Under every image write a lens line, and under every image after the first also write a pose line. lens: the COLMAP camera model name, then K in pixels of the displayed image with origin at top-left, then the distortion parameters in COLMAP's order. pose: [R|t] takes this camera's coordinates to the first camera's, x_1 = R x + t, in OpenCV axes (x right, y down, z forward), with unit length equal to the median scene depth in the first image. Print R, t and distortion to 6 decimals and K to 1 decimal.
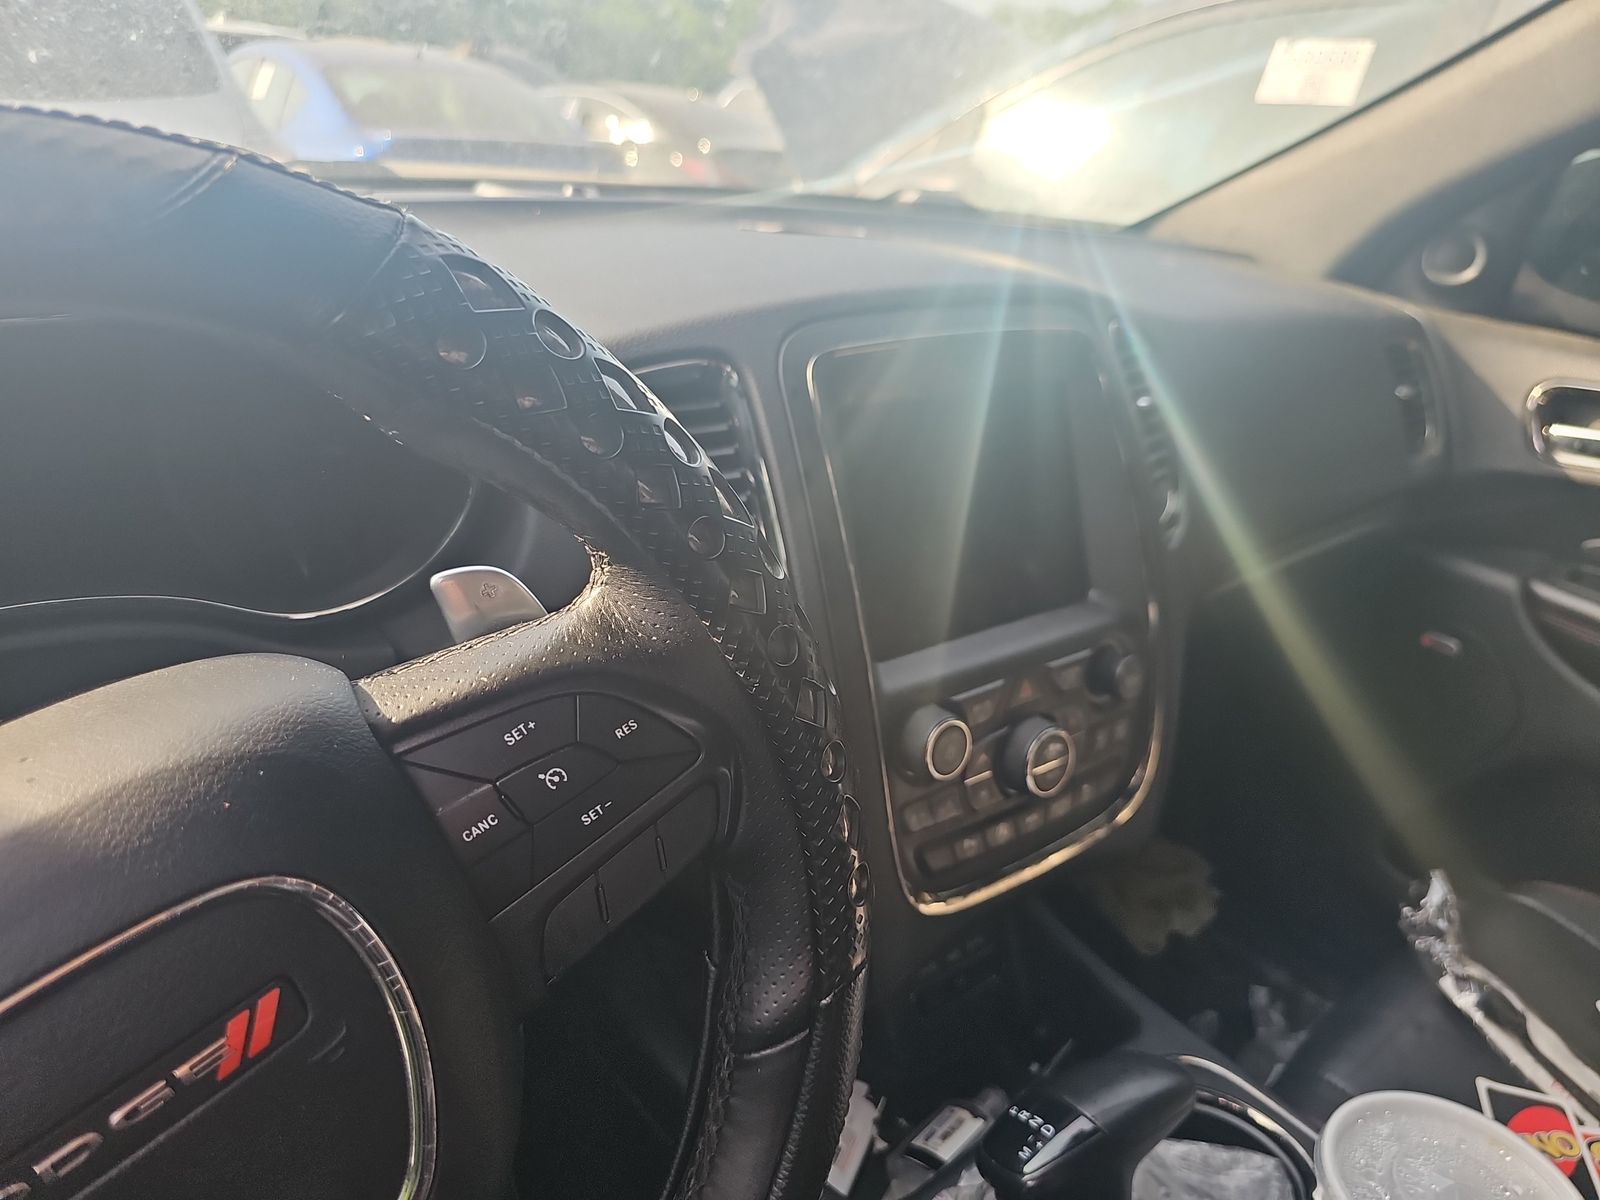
lens RADIAL K [[1073.3, 0, 800.0], [0, 1073.3, 600.0], [0, 0, 1]] dist [-0.002610, -0.001736]
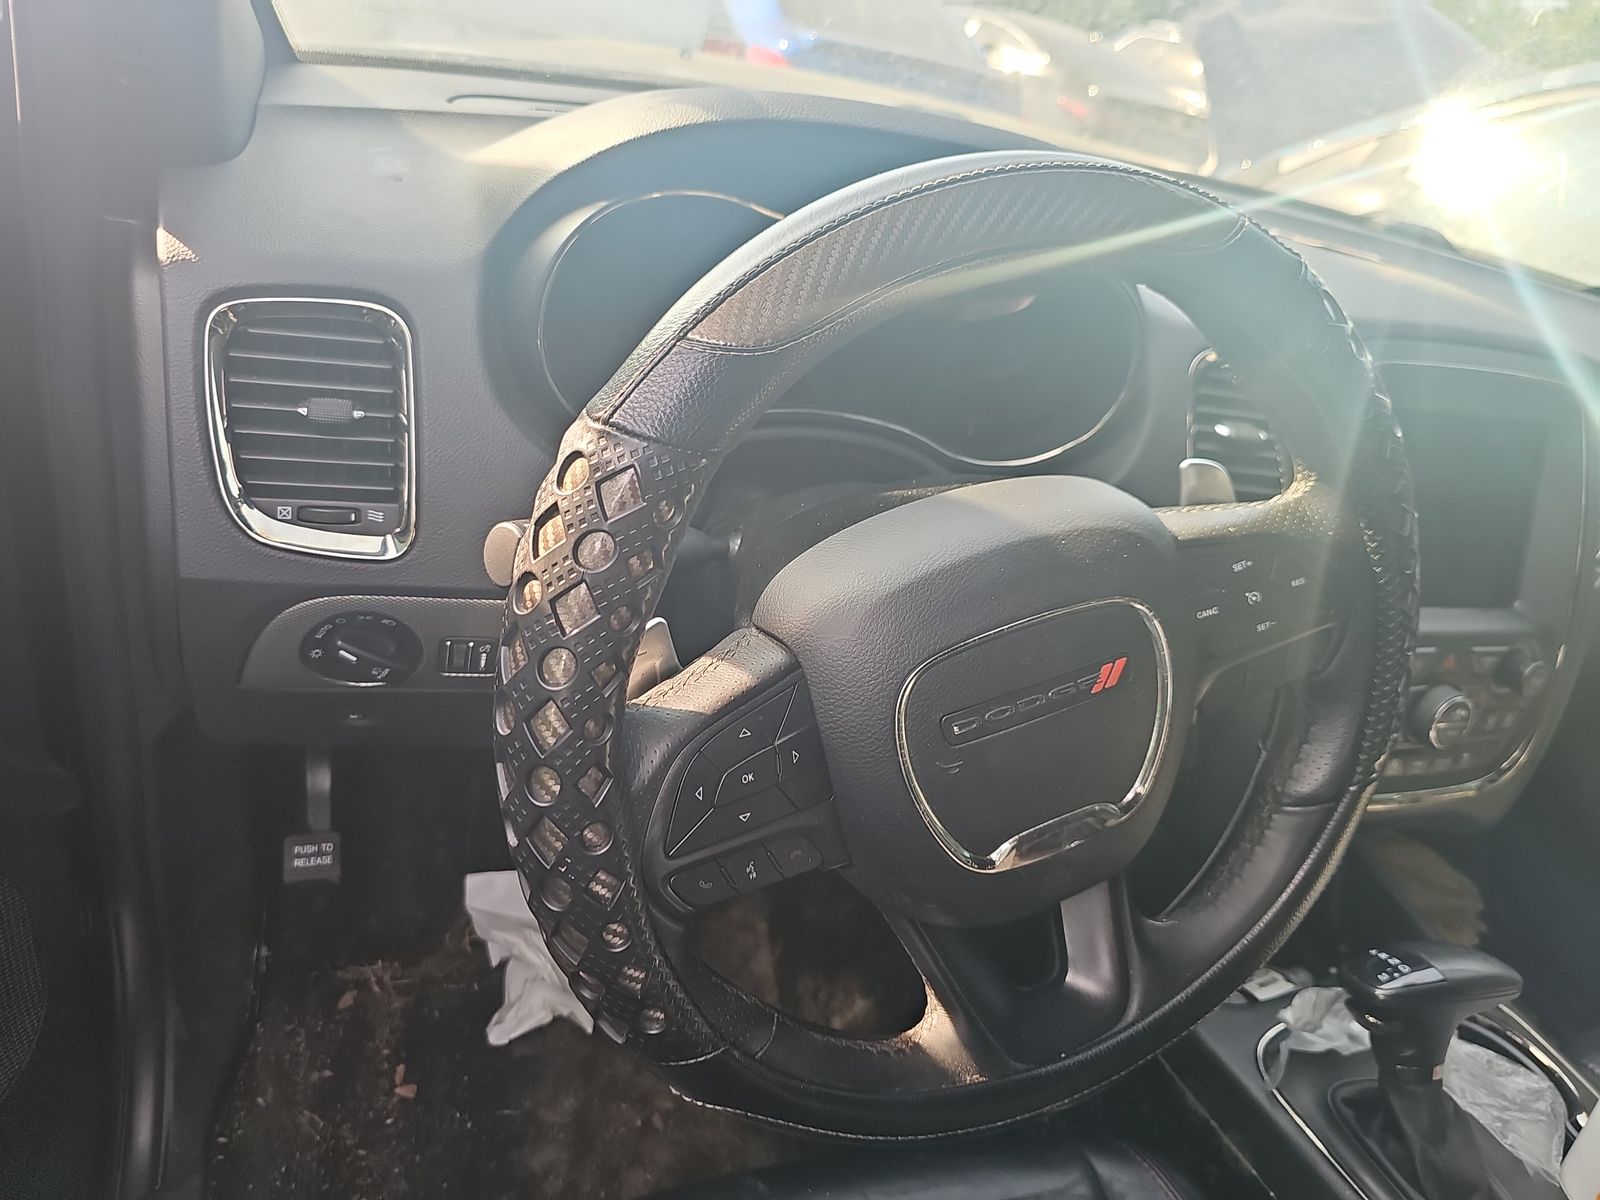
lens RADIAL K [[1072.6, 0, 799.8], [0, 1072.6, 572.1], [0, 0, 1]] dist [-0.006482, -0.004057]
pose [[0.940123, 0.270388, -0.207508, -0.269054], [-0.261676, 0.962695, 0.068882, 0.095473], [0.218391, -0.010457, 0.975805, -0.374811]]
